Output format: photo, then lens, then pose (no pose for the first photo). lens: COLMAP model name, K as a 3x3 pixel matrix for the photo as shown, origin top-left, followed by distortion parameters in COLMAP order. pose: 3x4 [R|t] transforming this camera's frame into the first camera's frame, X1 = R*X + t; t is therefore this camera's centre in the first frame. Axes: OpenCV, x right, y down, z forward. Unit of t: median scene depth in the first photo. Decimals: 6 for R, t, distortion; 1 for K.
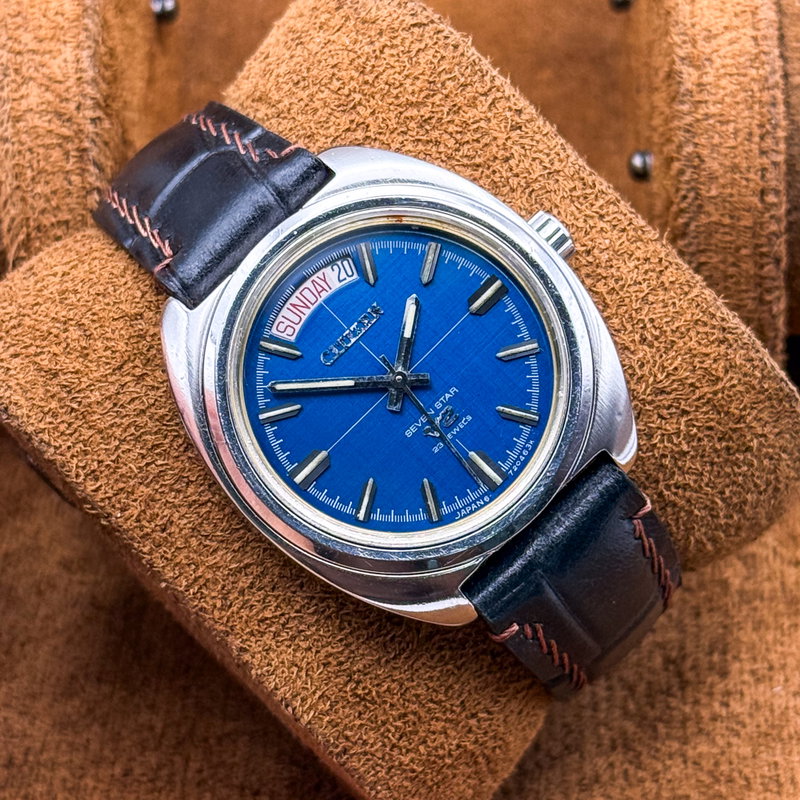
lens RADIAL K [[2637.7, 0, 400.0], [0, 2637.7, 400.0], [0, 0, 1]] dist [-0.062756, 0.310882]
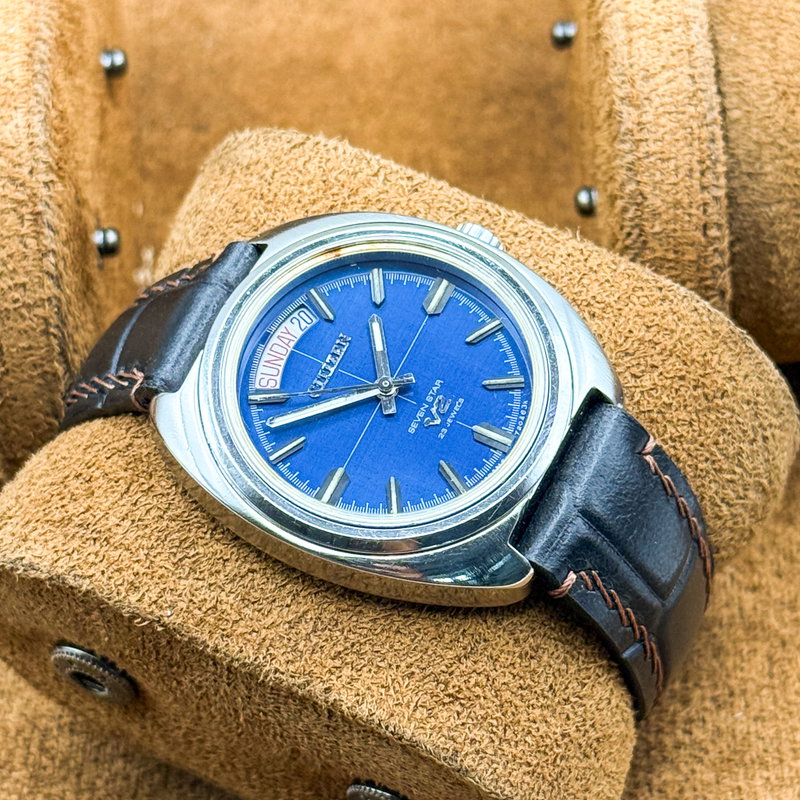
lens RADIAL K [[2637.7, 0, 400.0], [0, 2637.7, 400.0], [0, 0, 1]] dist [-0.062756, 0.310882]
pose [[0.944445, -0.308272, 0.113983, -0.112840], [0.328667, 0.884555, -0.330967, 0.335651], [0.001203, 0.350043, 0.936733, 0.021068]]
